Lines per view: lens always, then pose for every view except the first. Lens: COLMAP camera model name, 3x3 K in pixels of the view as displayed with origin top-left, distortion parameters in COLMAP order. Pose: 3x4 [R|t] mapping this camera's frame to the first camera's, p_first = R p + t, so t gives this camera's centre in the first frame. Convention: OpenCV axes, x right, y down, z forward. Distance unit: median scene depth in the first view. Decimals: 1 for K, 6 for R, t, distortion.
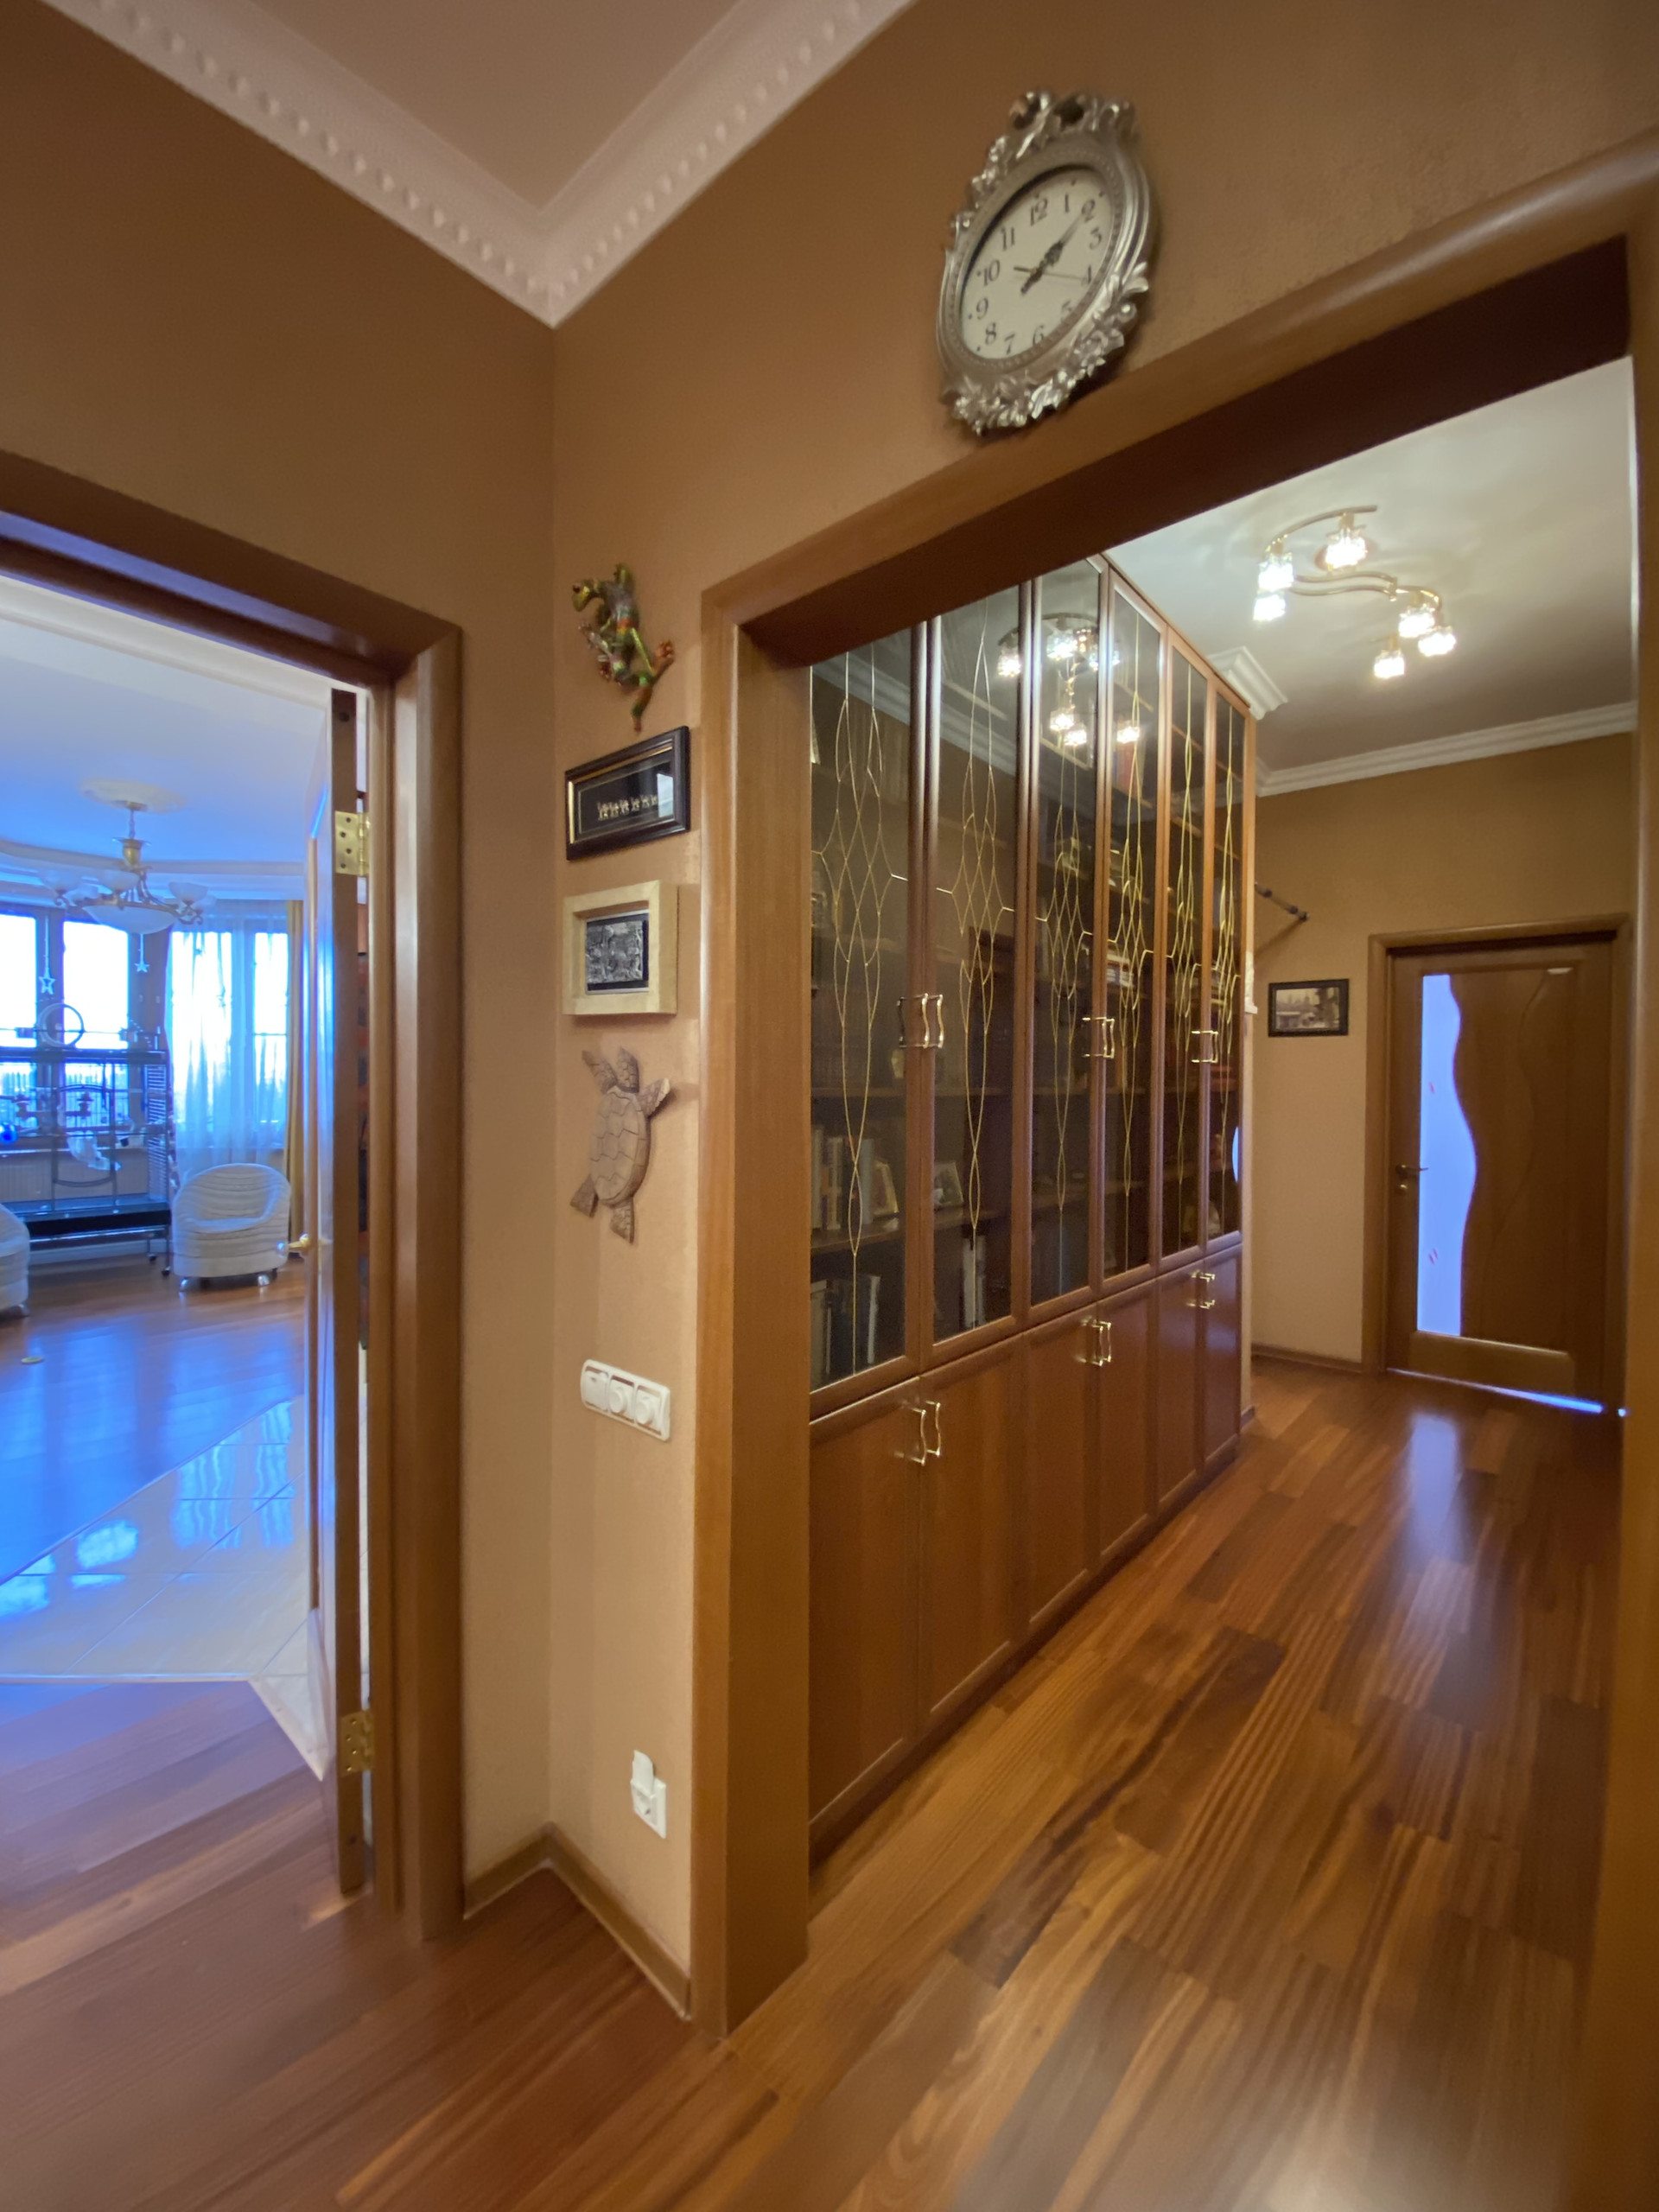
lens RADIAL K [[908.3, 0, 842.2], [0, 908.3, 1088.8], [0, 0, 1]] dist [0.013144, -0.002134]
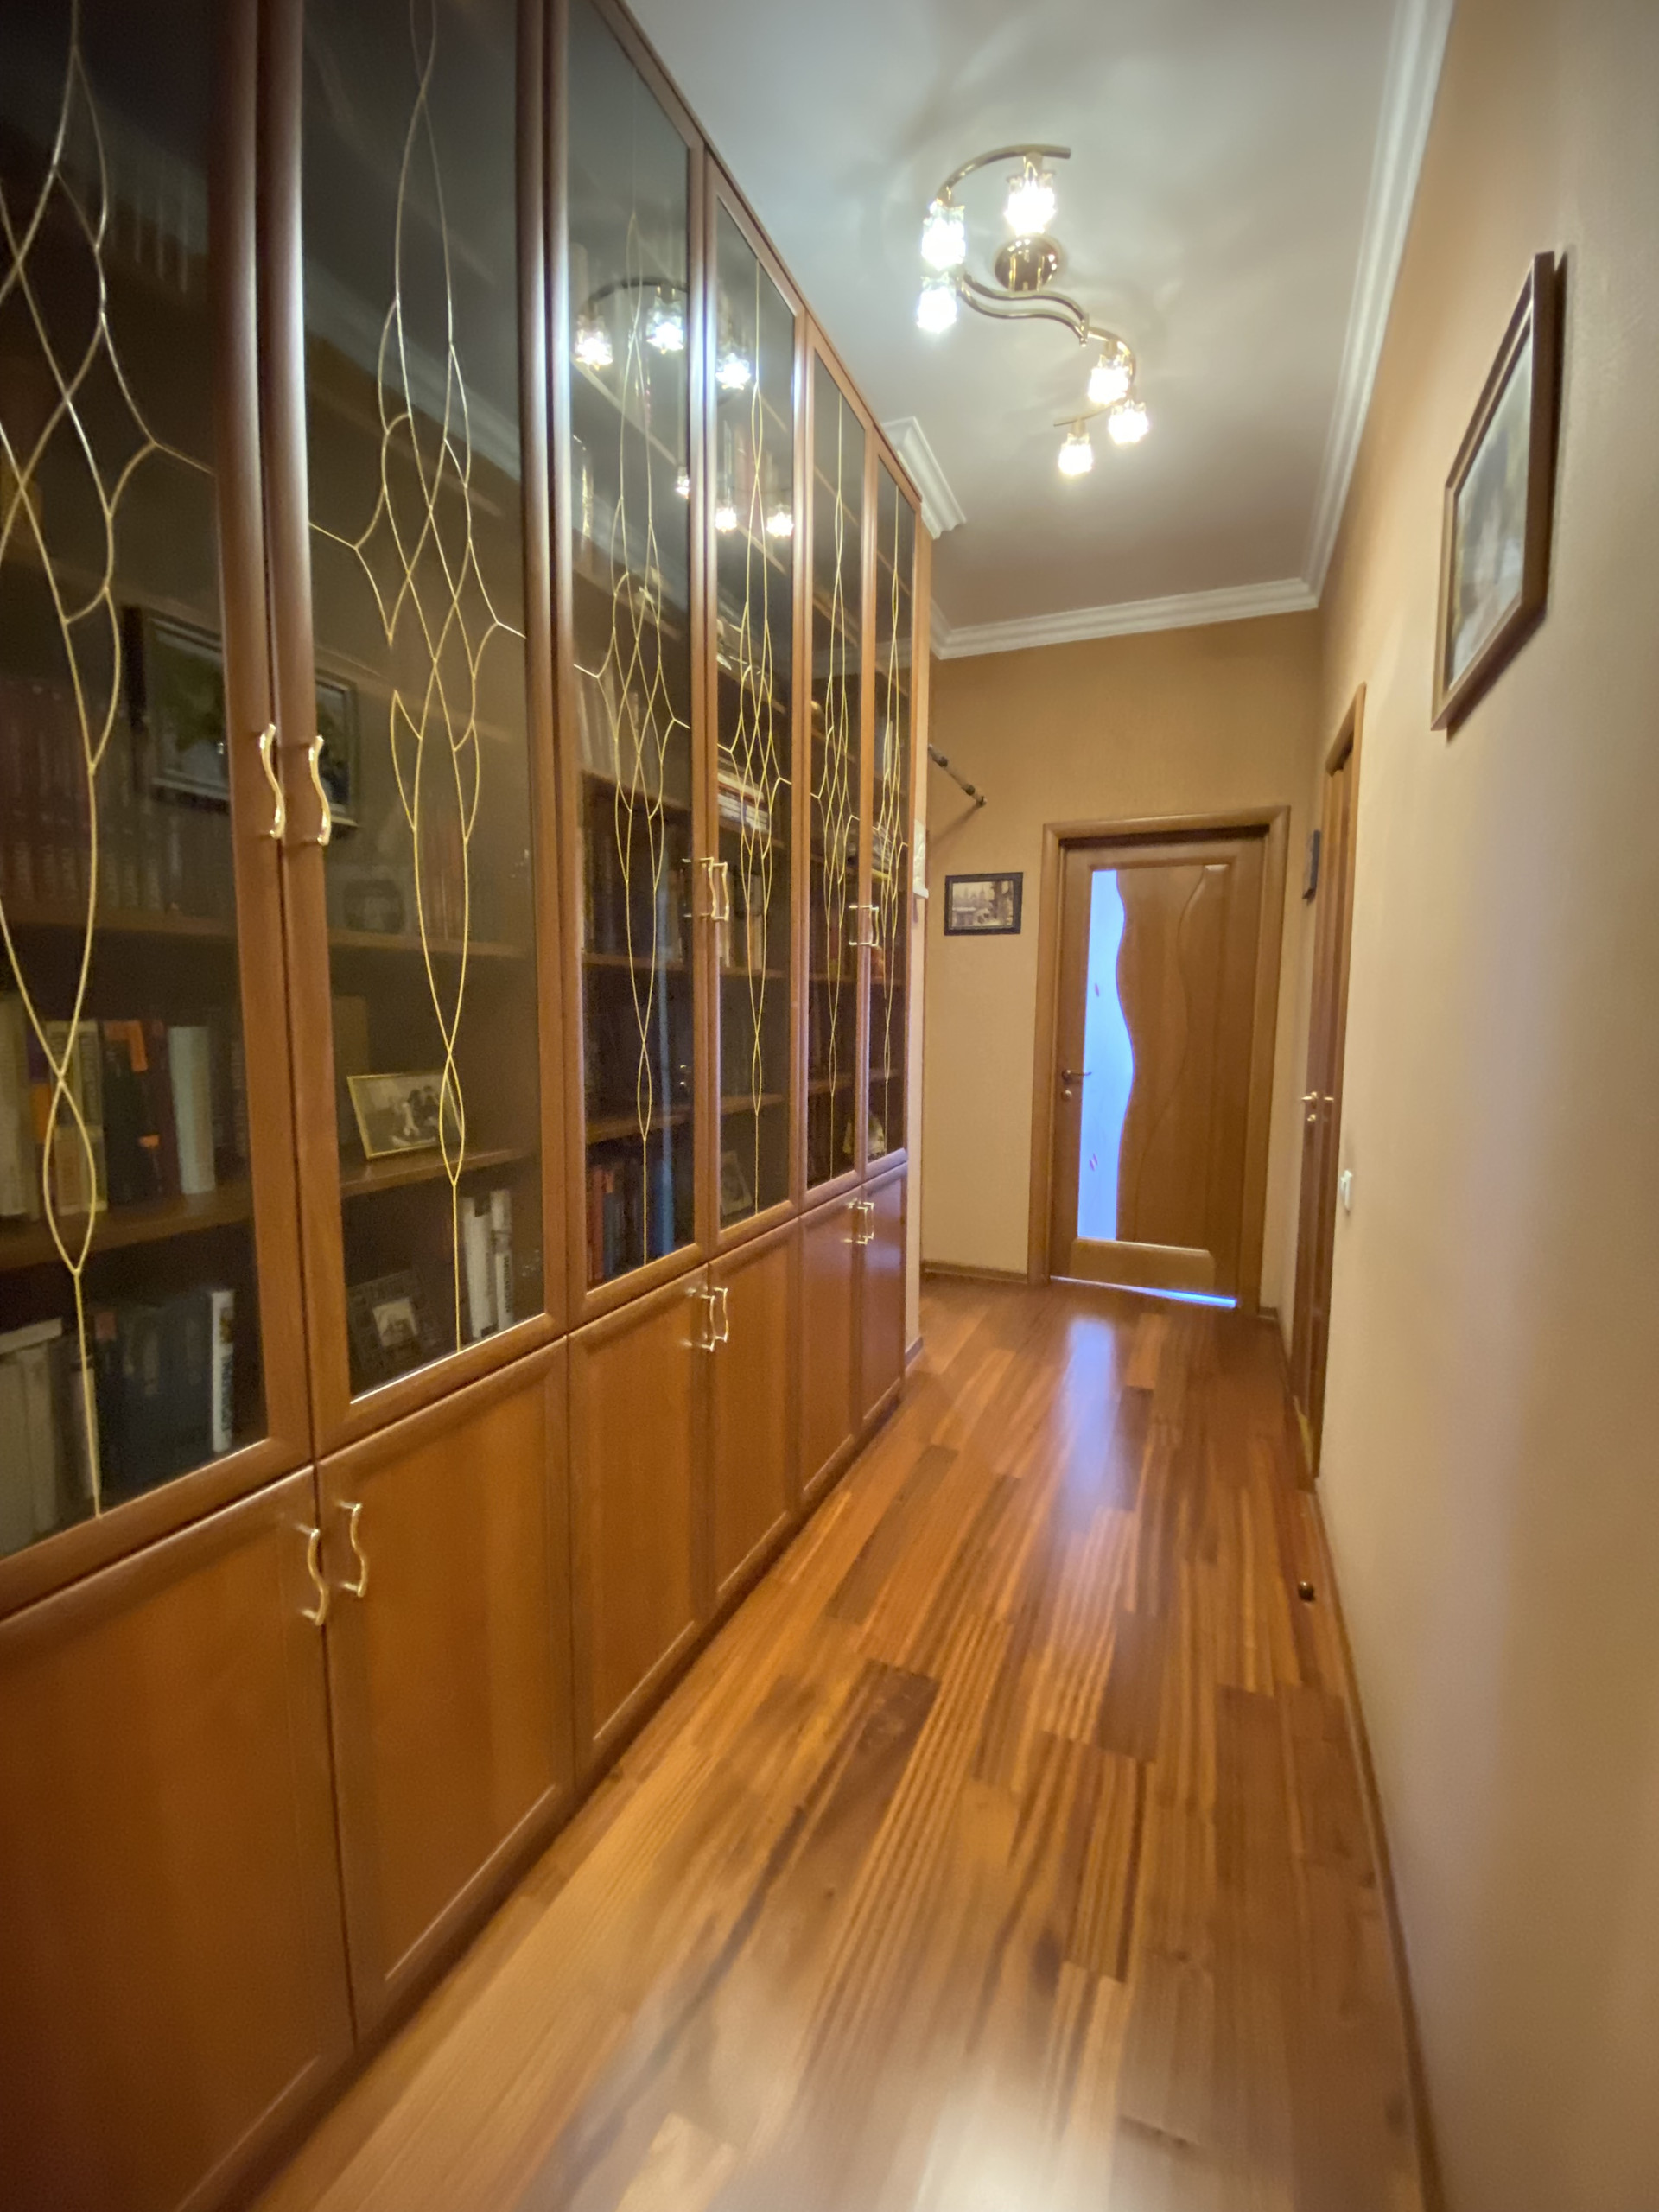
lens RADIAL K [[908.3, 0, 823.0], [0, 908.3, 1097.7], [0, 0, 1]] dist [0.013144, -0.002134]
pose [[0.956515, -0.031689, 0.289958, 0.134874], [0.003054, 0.995115, 0.098679, 0.027213], [-0.291669, -0.093503, 0.951938, 0.248052]]
